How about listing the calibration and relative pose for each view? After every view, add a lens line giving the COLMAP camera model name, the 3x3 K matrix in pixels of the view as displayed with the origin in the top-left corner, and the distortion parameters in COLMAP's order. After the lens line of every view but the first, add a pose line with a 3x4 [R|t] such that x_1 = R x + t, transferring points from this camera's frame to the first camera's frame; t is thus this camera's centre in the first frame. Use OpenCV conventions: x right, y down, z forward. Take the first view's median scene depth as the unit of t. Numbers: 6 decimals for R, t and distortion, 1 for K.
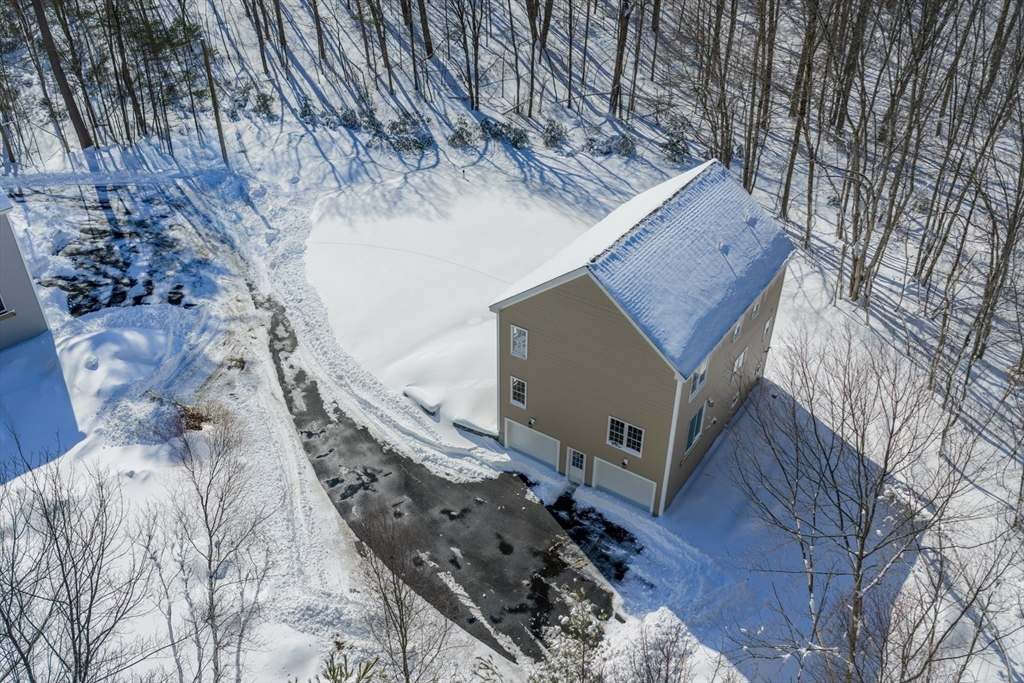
lens RADIAL K [[855.6, 0, 512.0], [0, 855.6, 341.5], [0, 0, 1]] dist [0.035127, -0.004581]
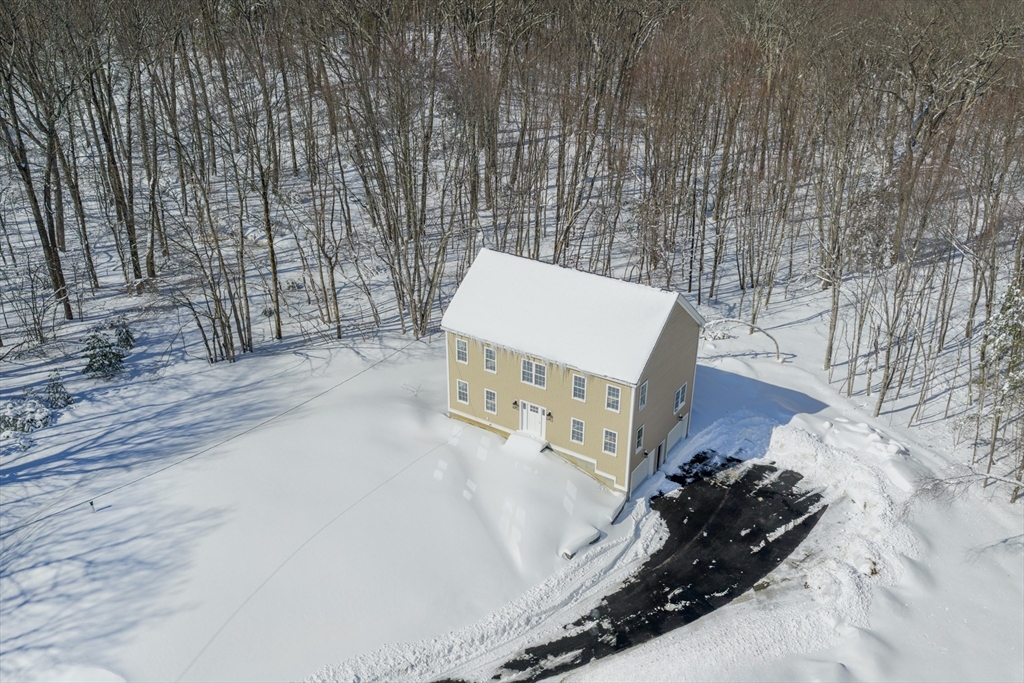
lens RADIAL K [[855.6, 0, 512.0], [0, 855.6, 341.5], [0, 0, 1]] dist [0.035127, -0.004581]
pose [[-0.008422, -0.437350, 0.899252, -0.871935], [0.563006, 0.741129, 0.365720, -0.501781], [-0.826410, 0.509364, 0.239989, 0.674691]]
